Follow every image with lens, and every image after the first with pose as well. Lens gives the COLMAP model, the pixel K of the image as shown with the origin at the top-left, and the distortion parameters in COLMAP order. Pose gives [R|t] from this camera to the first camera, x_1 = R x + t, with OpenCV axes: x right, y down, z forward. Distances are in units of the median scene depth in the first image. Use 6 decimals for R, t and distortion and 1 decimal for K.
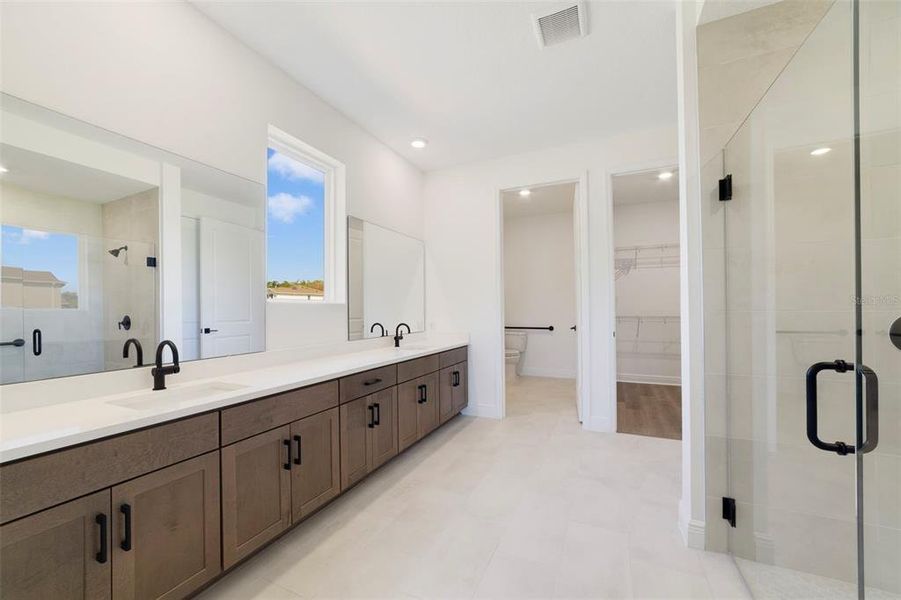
lens RADIAL K [[347.2, 0, 454.4], [0, 347.2, 308.6], [0, 0, 1]] dist [-0.025247, 0.008004]
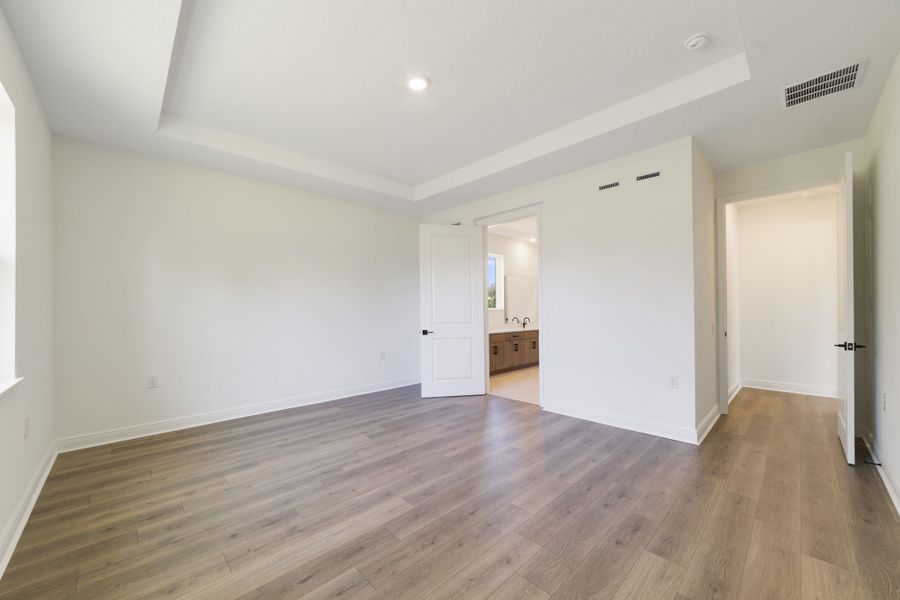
lens RADIAL K [[346.8, 0, 453.9], [0, 346.8, 308.6], [0, 0, 1]] dist [-0.025247, 0.008004]
pose [[0.934262, -0.001685, -0.356584, 0.261682], [0.002122, 0.999997, 0.000836, -0.023855], [0.356582, -0.001538, 0.934263, -1.564666]]
